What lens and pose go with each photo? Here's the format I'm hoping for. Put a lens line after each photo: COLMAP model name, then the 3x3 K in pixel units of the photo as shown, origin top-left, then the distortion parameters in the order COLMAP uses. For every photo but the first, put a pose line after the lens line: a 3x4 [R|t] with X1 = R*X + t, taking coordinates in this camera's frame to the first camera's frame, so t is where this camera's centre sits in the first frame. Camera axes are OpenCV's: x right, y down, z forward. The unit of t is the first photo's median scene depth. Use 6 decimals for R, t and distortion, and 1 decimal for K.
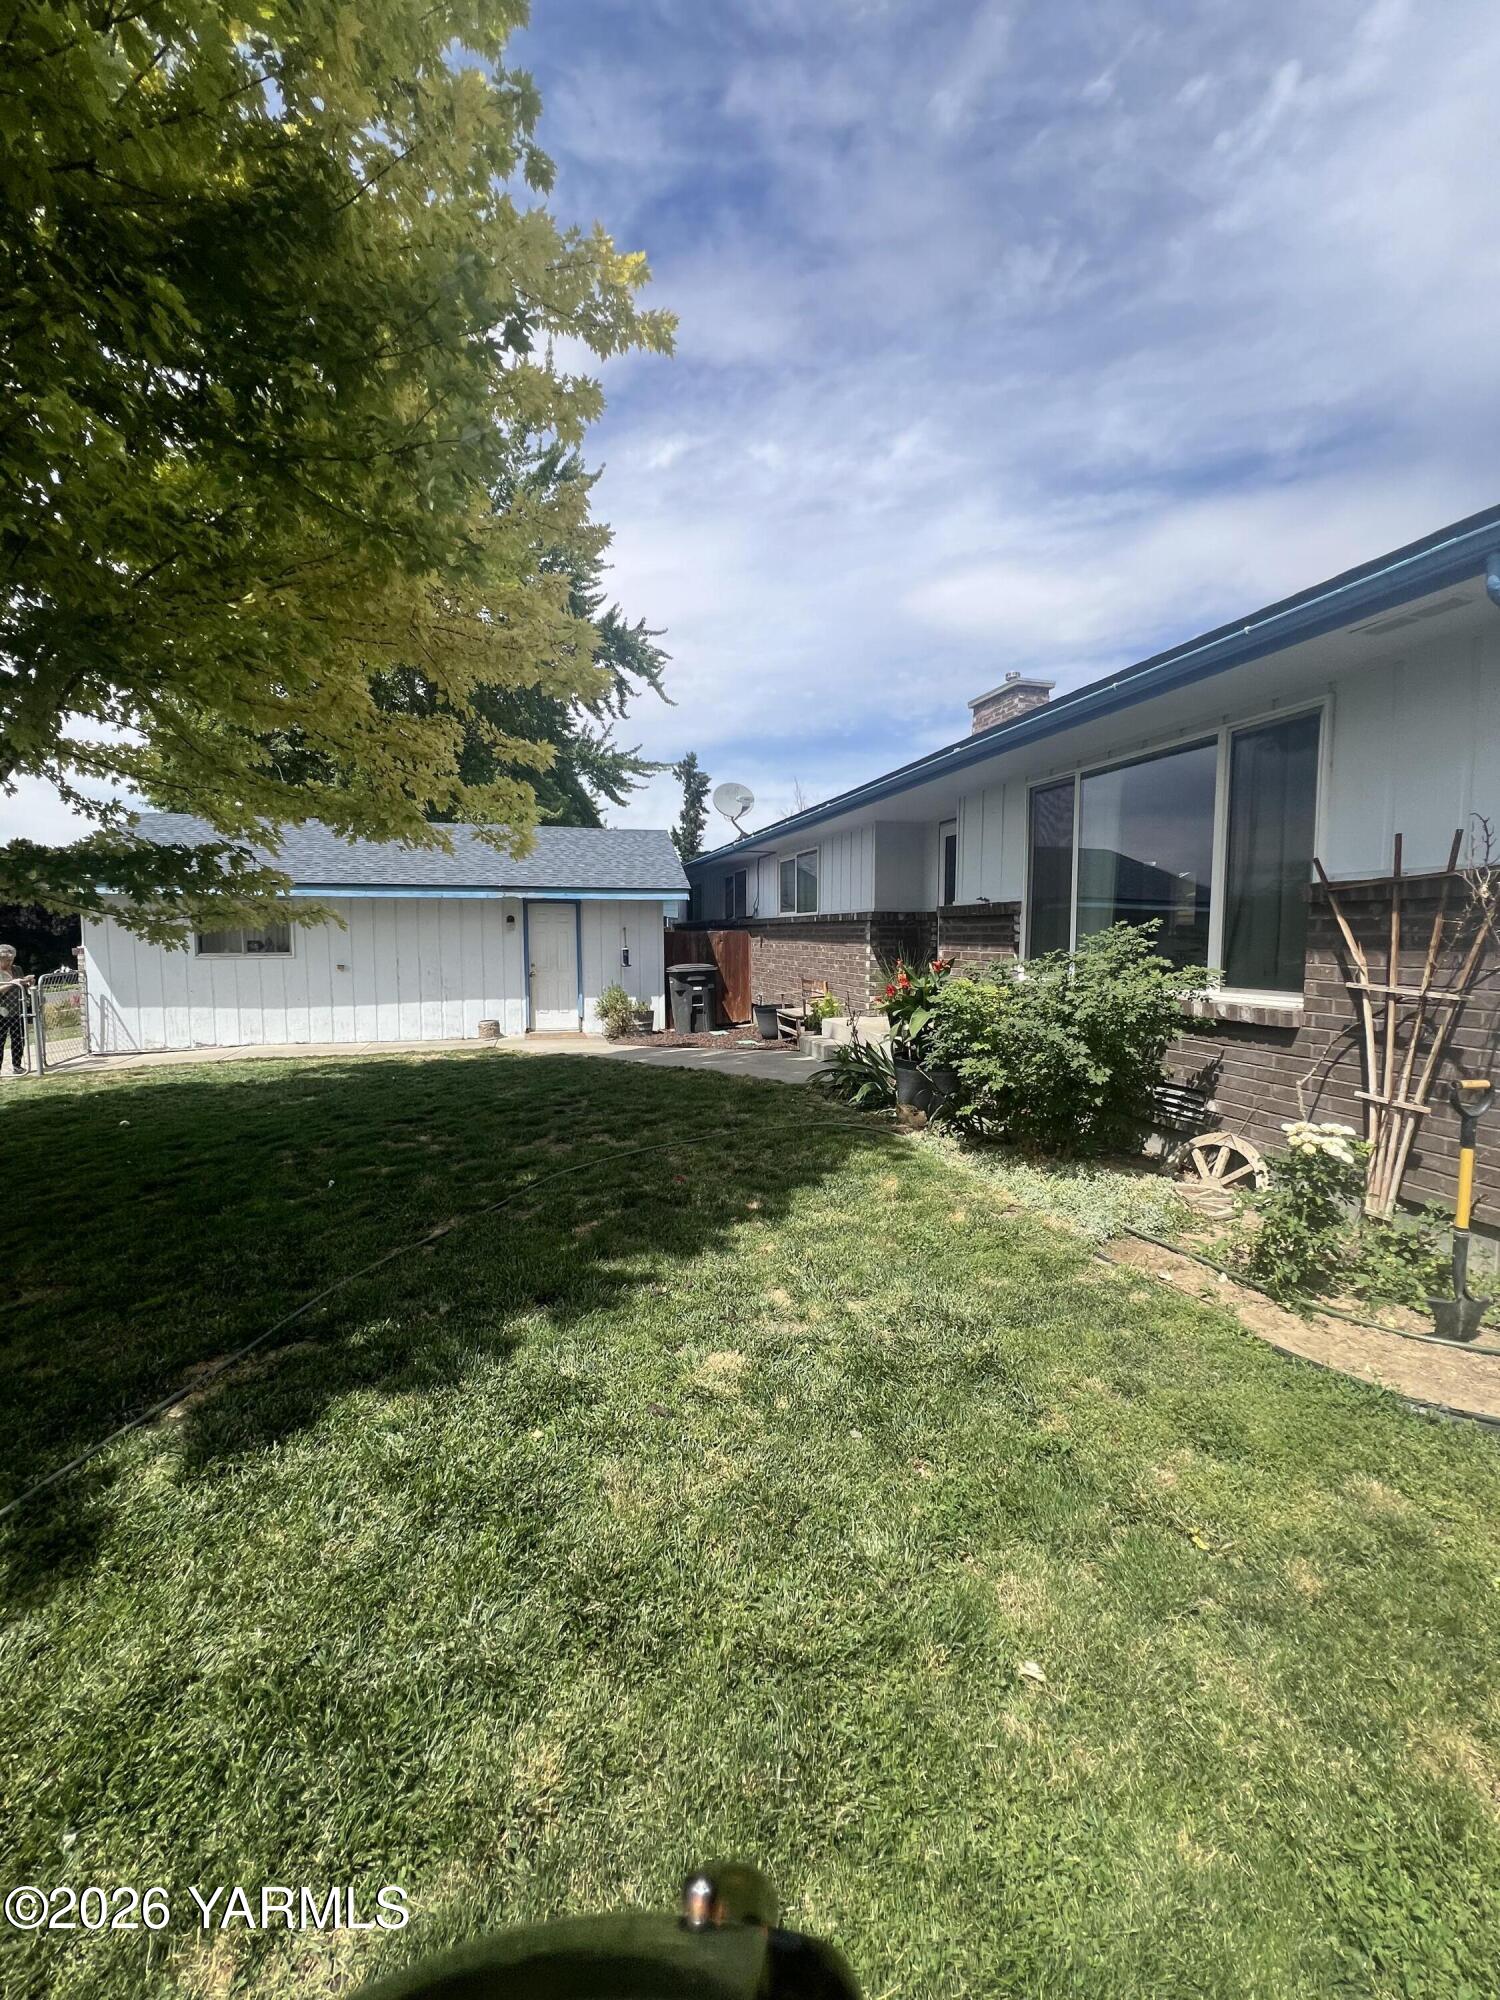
lens RADIAL K [[795.9, 0, 755.3], [0, 795.9, 1000.4], [0, 0, 1]] dist [-0.003257, 0.000069]
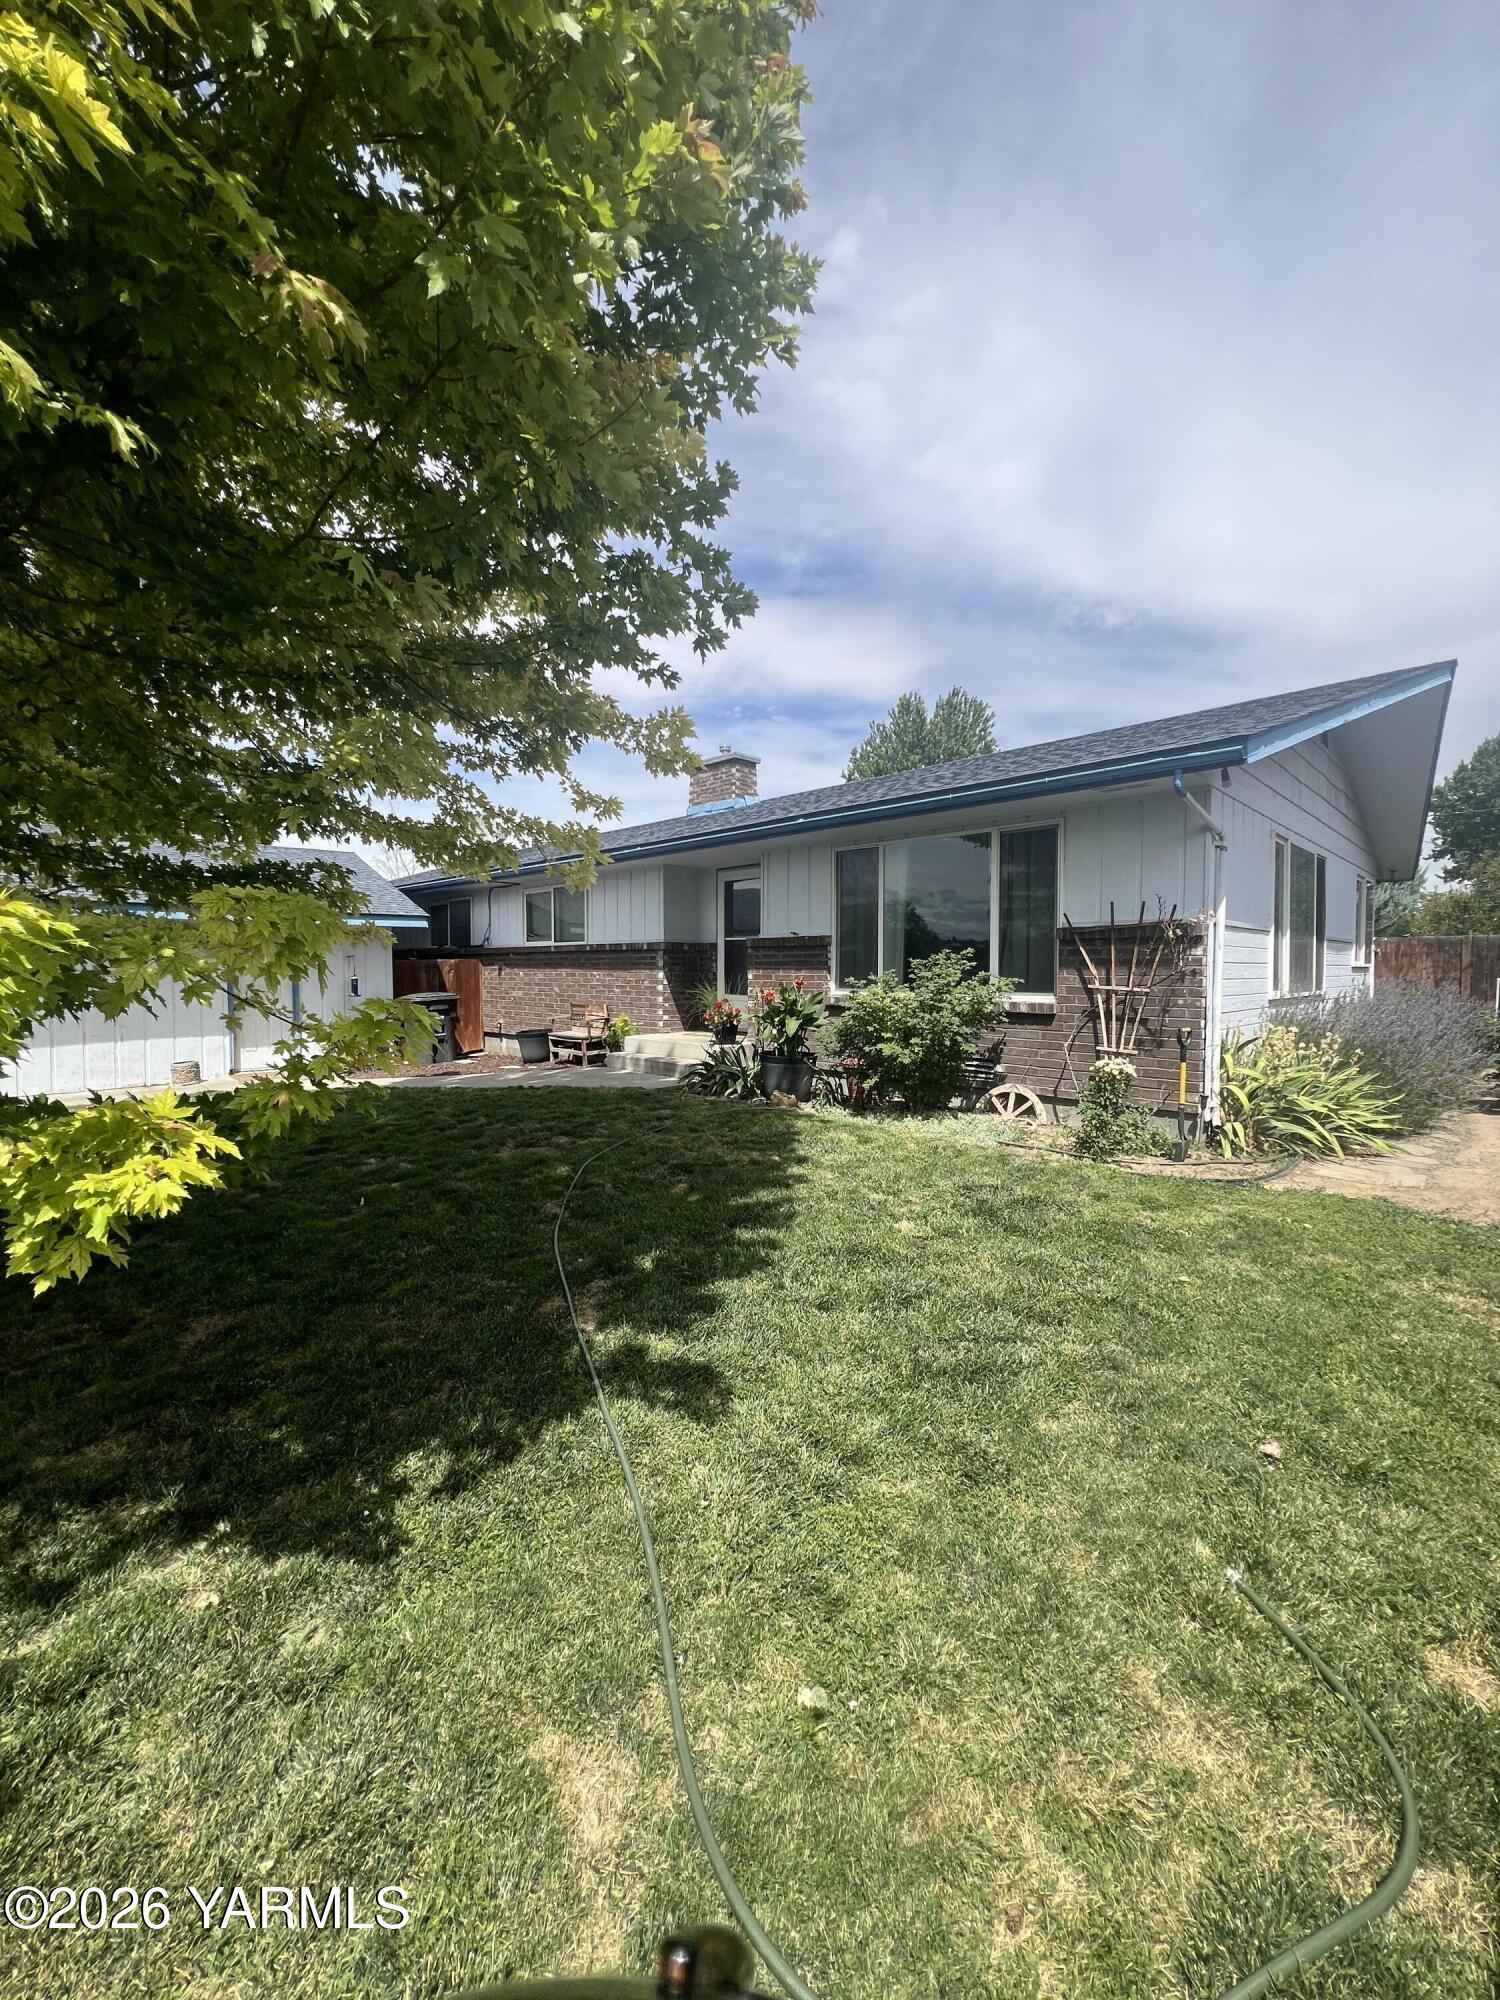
lens RADIAL K [[795.9, 0, 752.7], [0, 795.9, 995.1], [0, 0, 1]] dist [-0.003257, 0.000069]
pose [[0.876292, -0.017360, 0.481468, -0.564321], [0.040328, 0.998486, -0.037397, 0.026620], [-0.480090, 0.052188, 0.875665, -0.133439]]
